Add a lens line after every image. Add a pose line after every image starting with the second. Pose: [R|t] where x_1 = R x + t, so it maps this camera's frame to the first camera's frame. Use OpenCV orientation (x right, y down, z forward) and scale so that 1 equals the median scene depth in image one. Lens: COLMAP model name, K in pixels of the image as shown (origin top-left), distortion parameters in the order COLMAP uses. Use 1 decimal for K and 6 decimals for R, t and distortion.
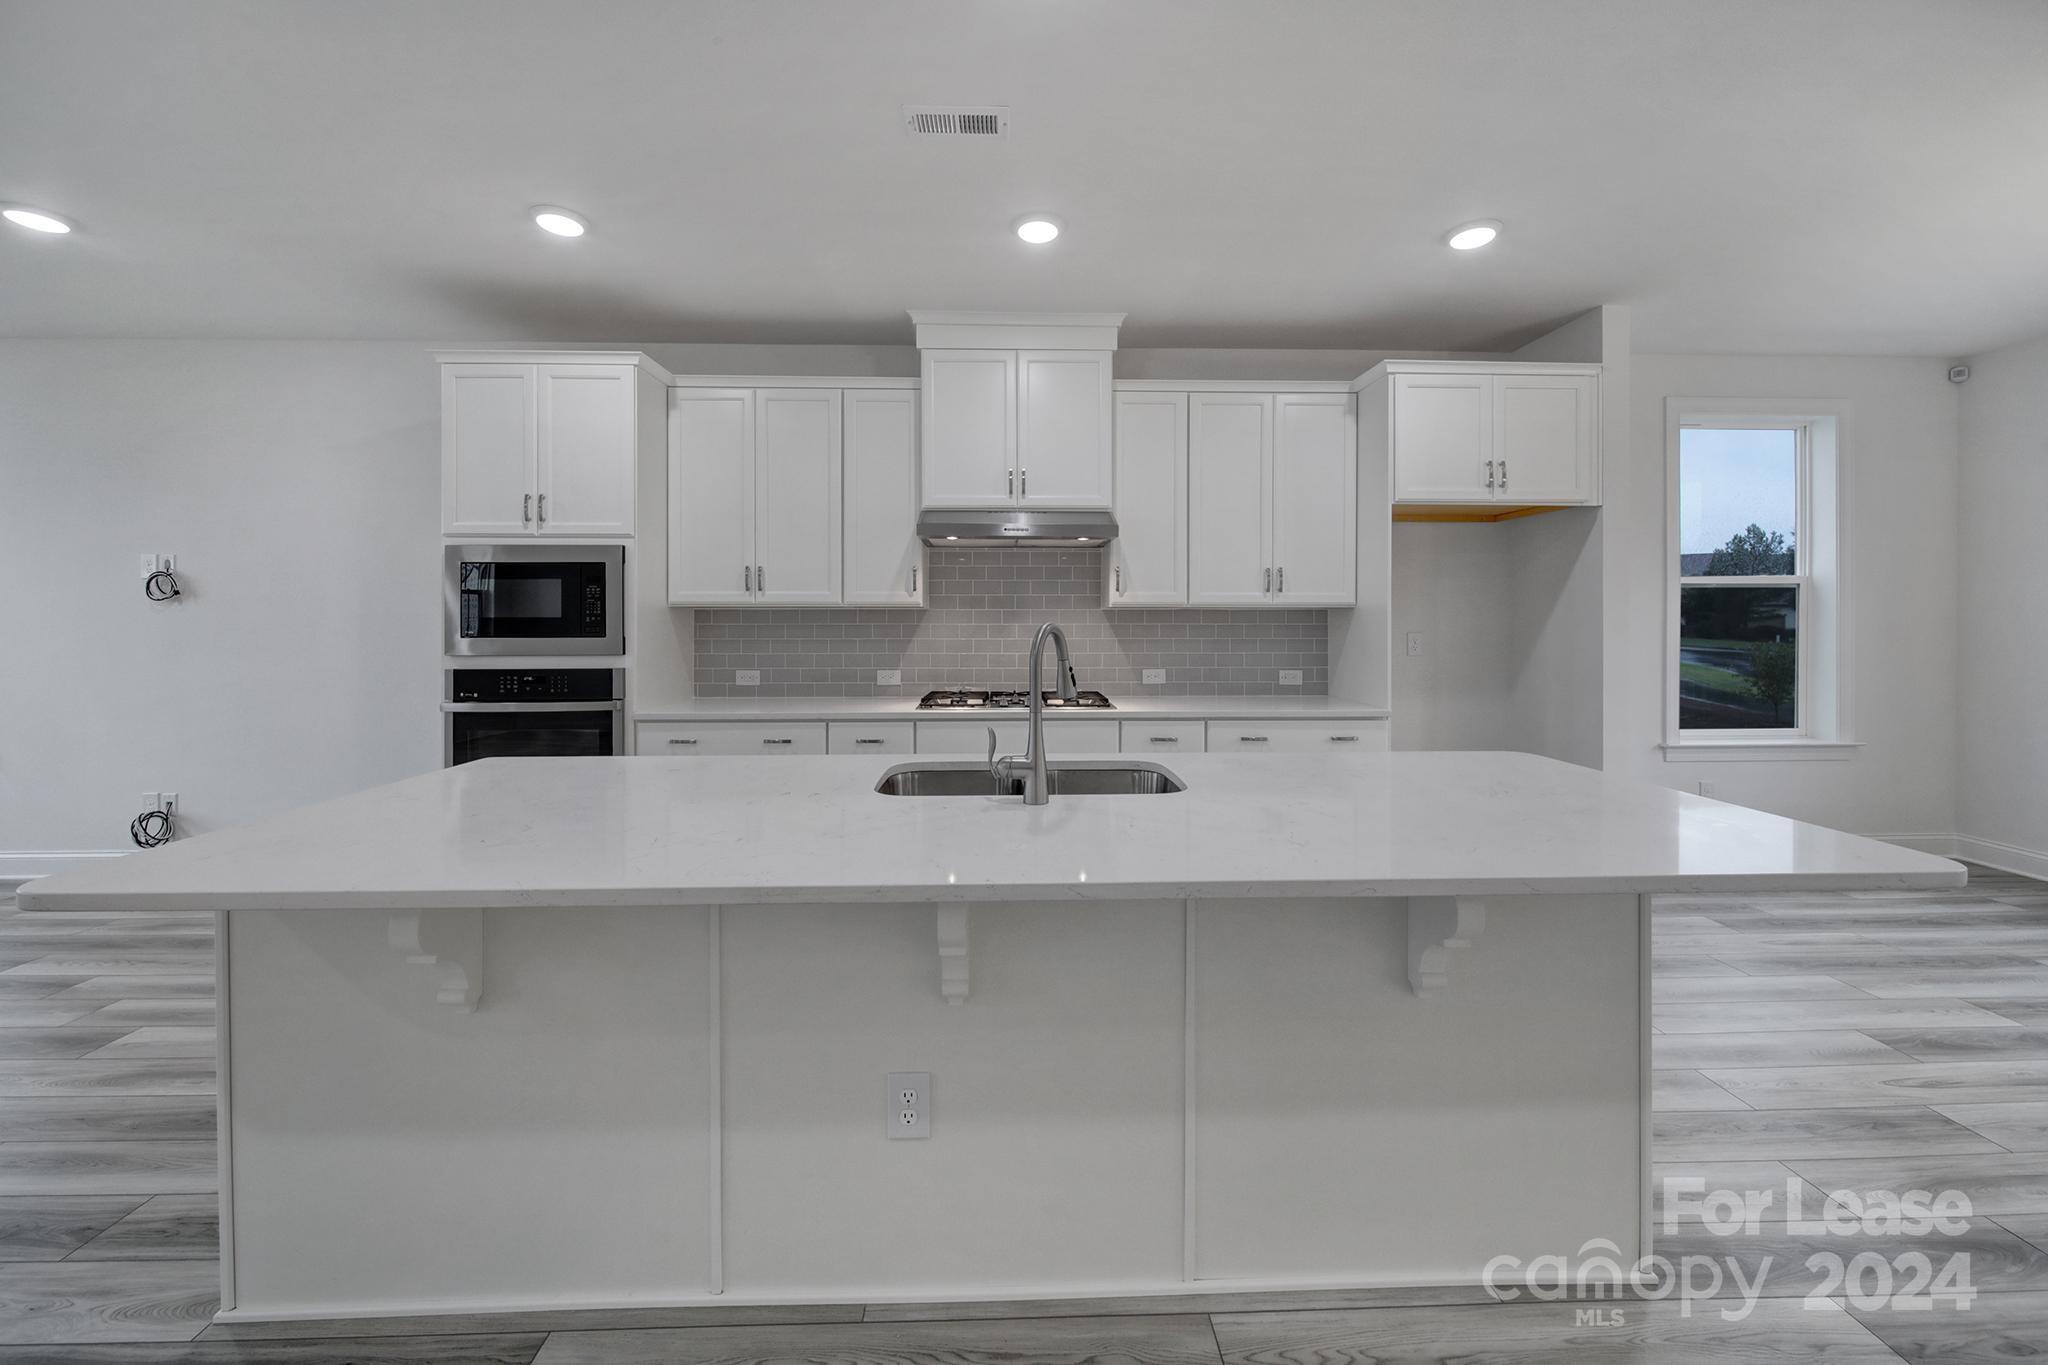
lens RADIAL K [[719.2, 0, 1018.4], [0, 719.2, 635.3], [0, 0, 1]] dist [-0.002807, -0.000815]
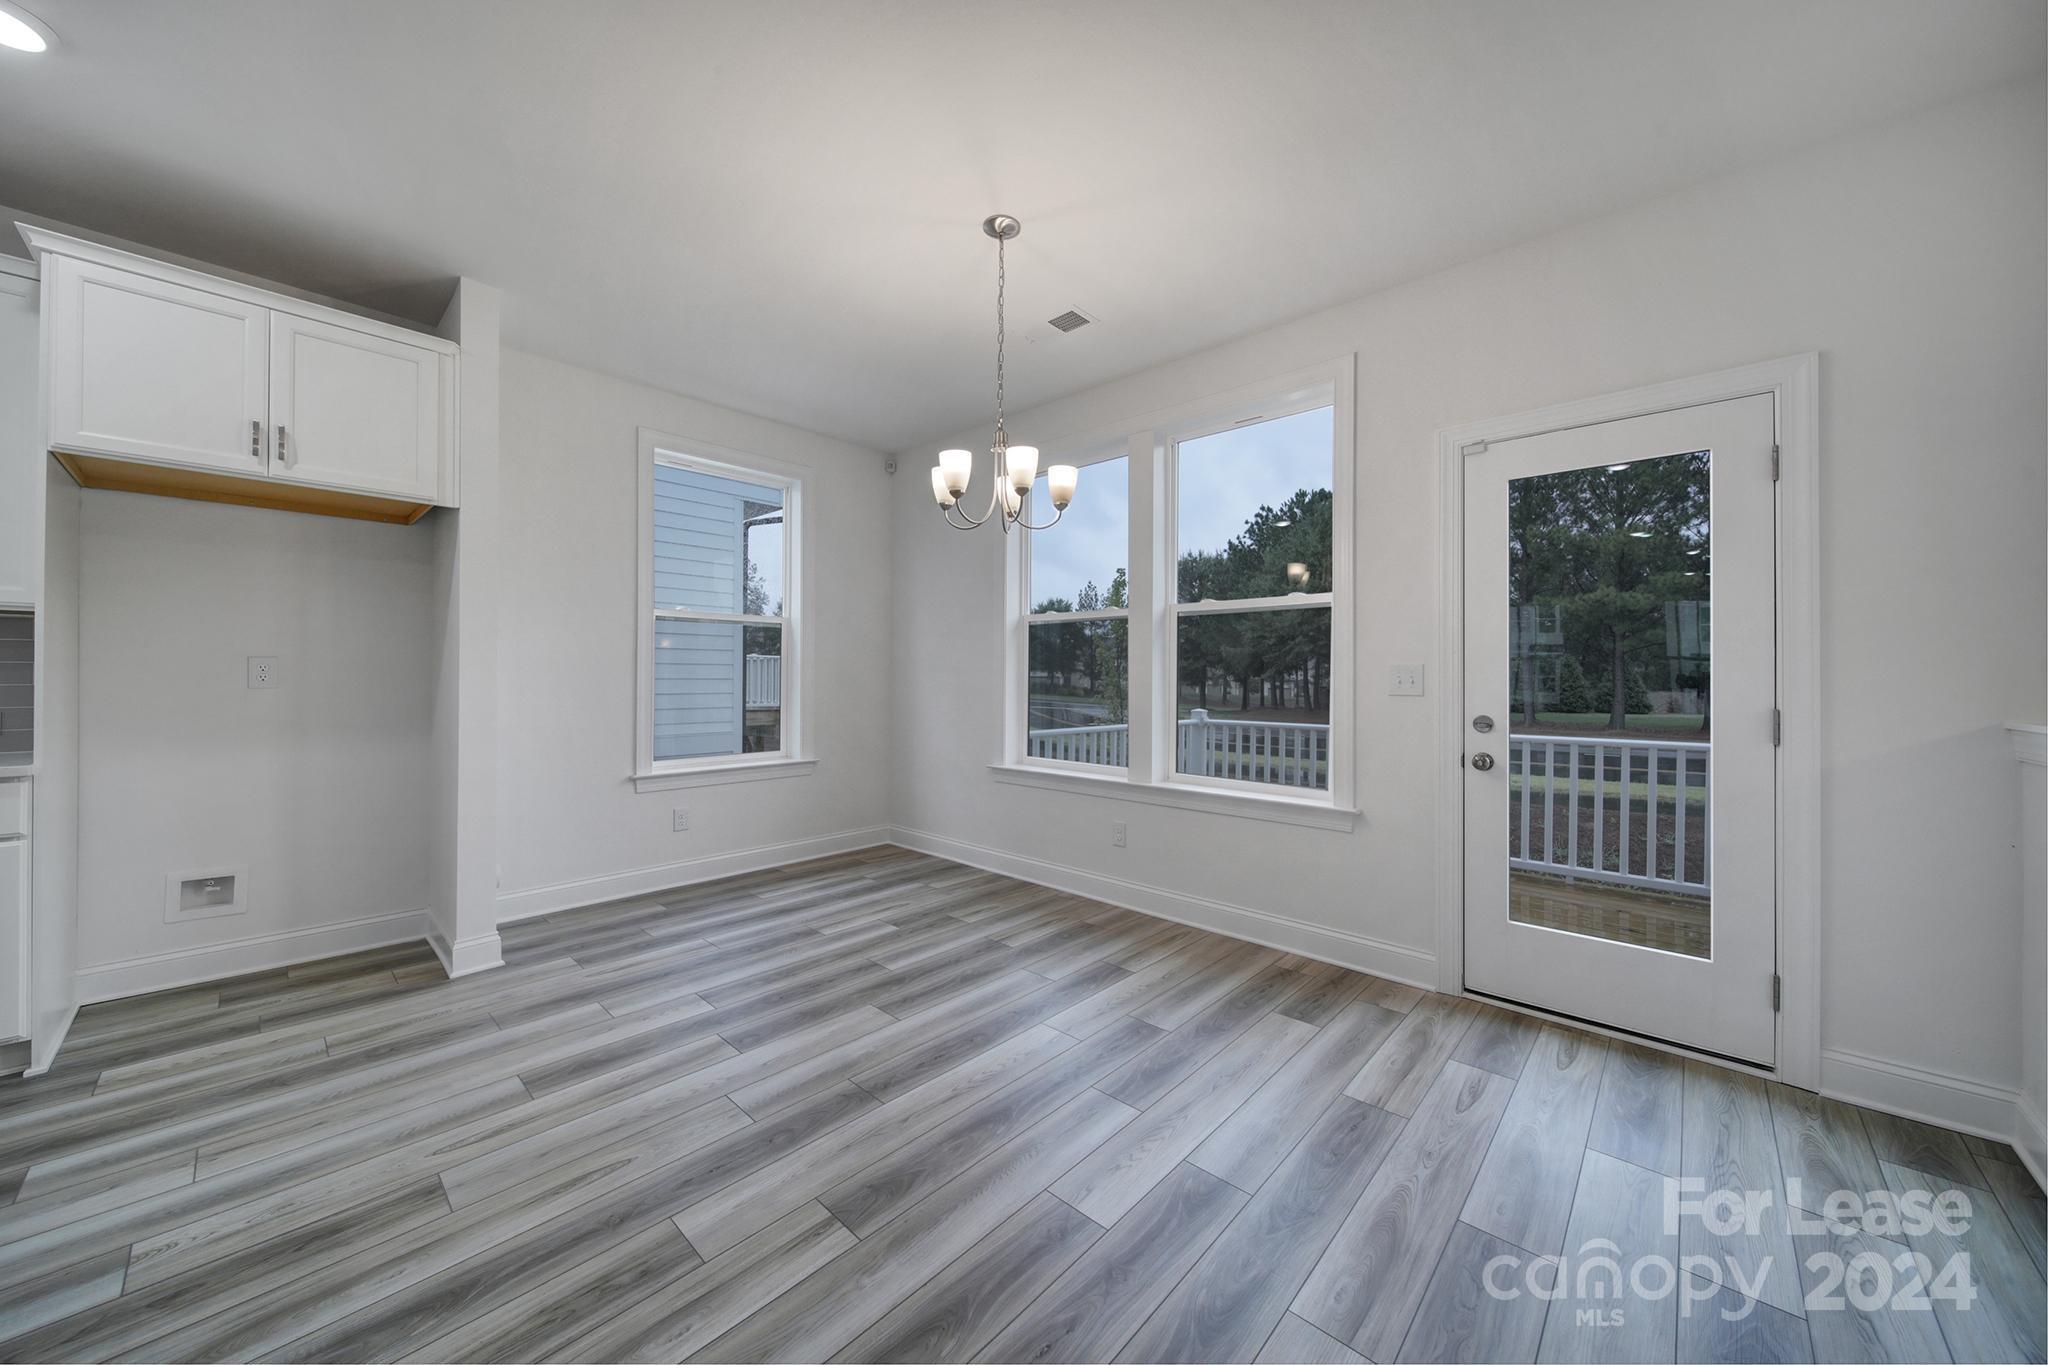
lens RADIAL K [[719.2, 0, 1017.9], [0, 719.2, 674.2], [0, 0, 1]] dist [-0.002807, -0.000815]
pose [[0.701029, 0.006428, 0.713103, 0.642769], [0.006232, 0.999866, -0.015139, 0.034618], [-0.713105, 0.015057, 0.700895, -0.077992]]
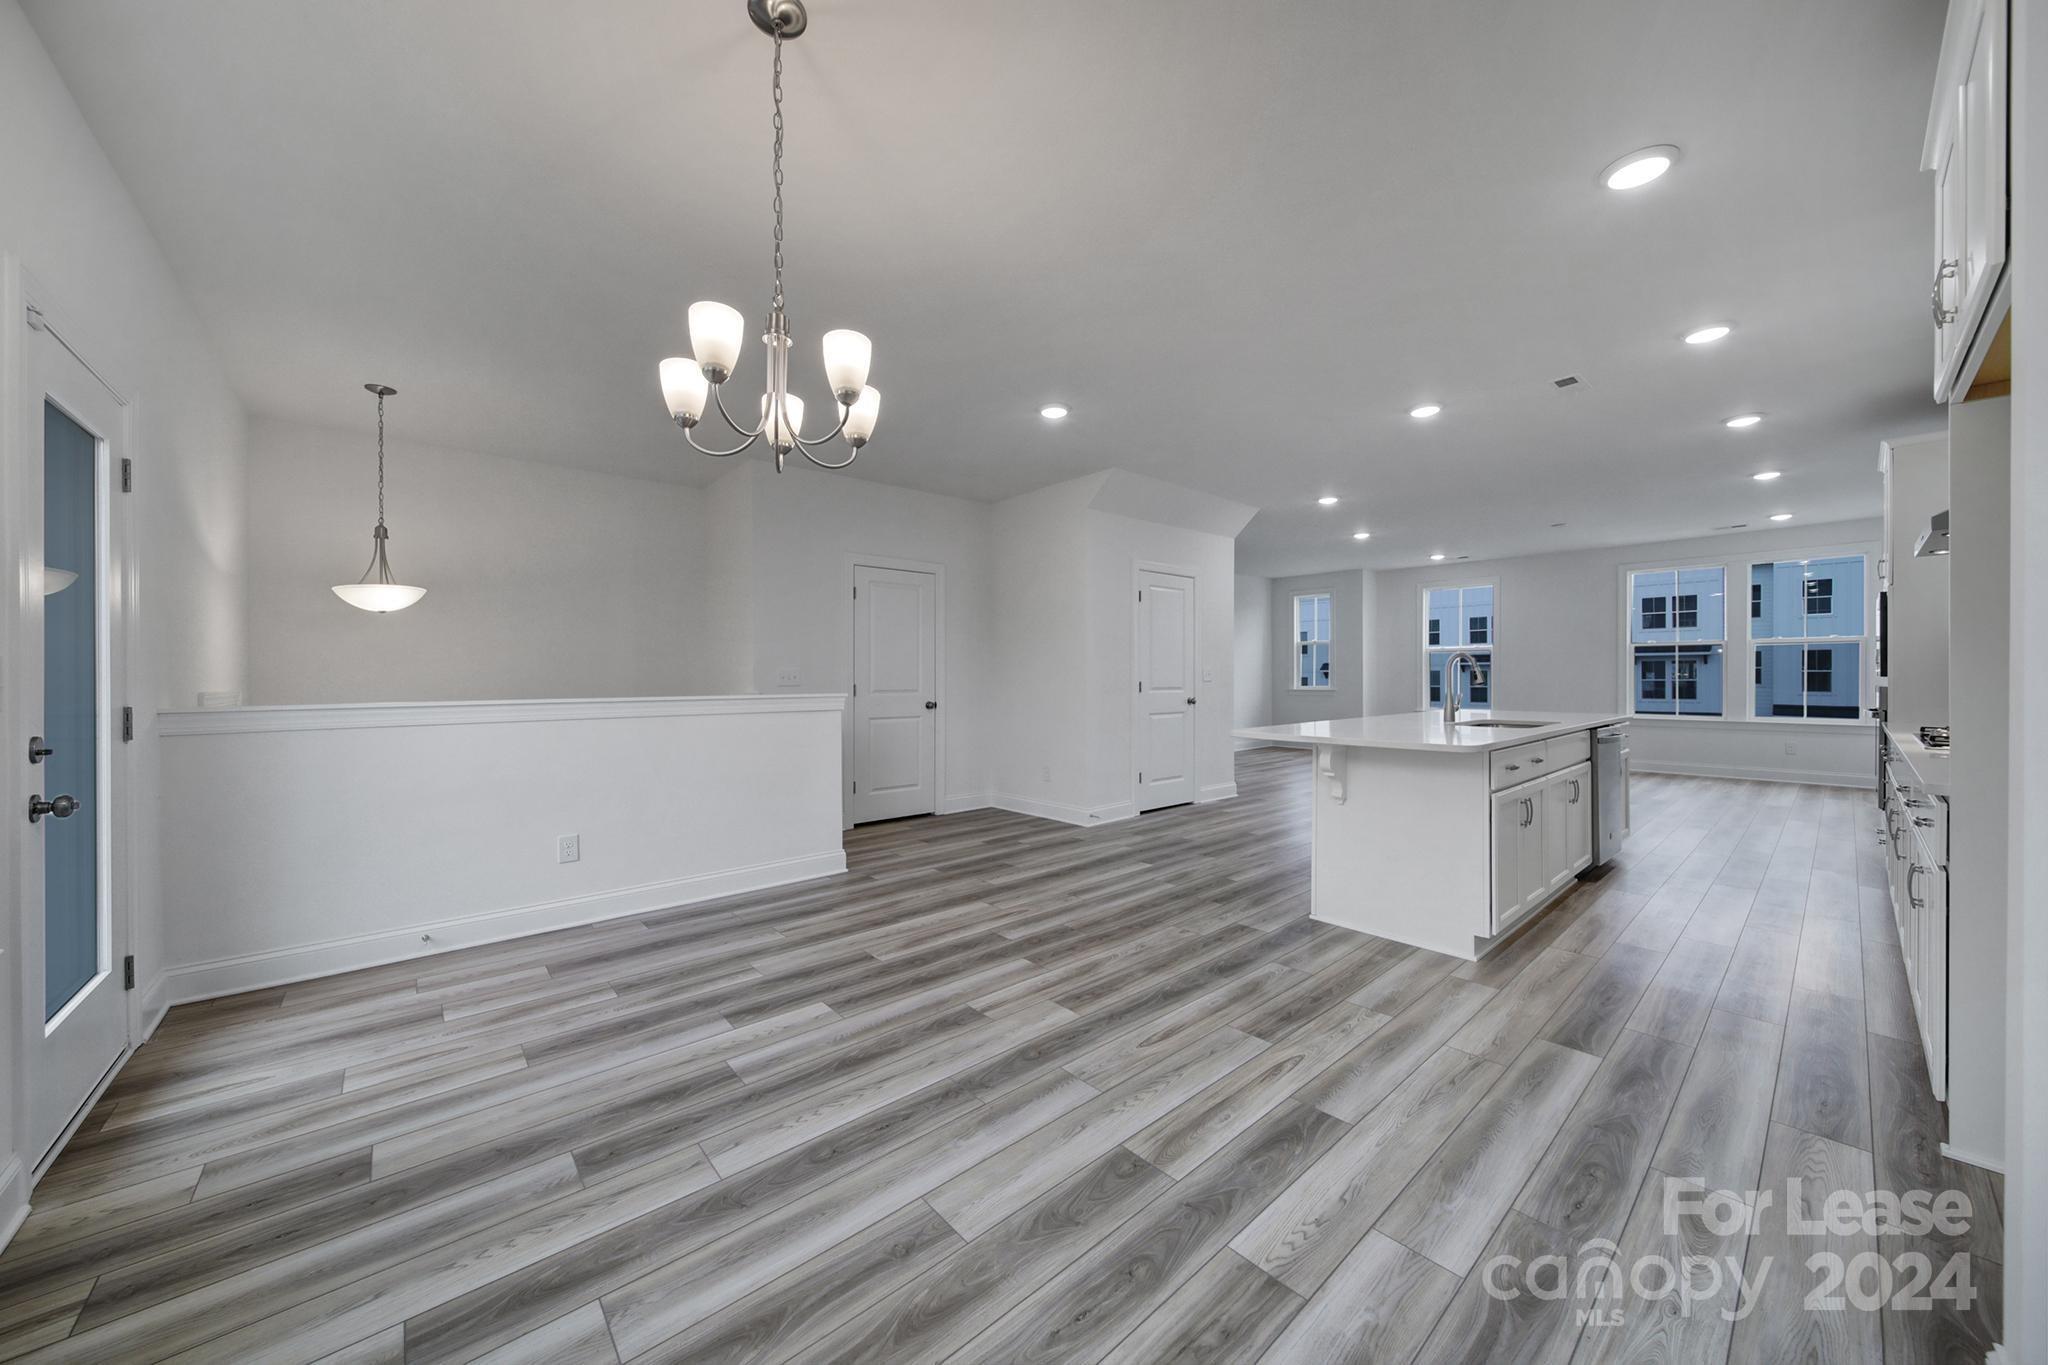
lens RADIAL K [[719.2, 0, 1005.0], [0, 719.2, 678.2], [0, 0, 1]] dist [-0.002807, -0.000815]
pose [[-0.781781, 0.005441, -0.623529, 1.335645], [-0.006162, 0.999846, 0.016451, 0.016721], [0.623523, 0.016703, -0.781627, 0.928895]]
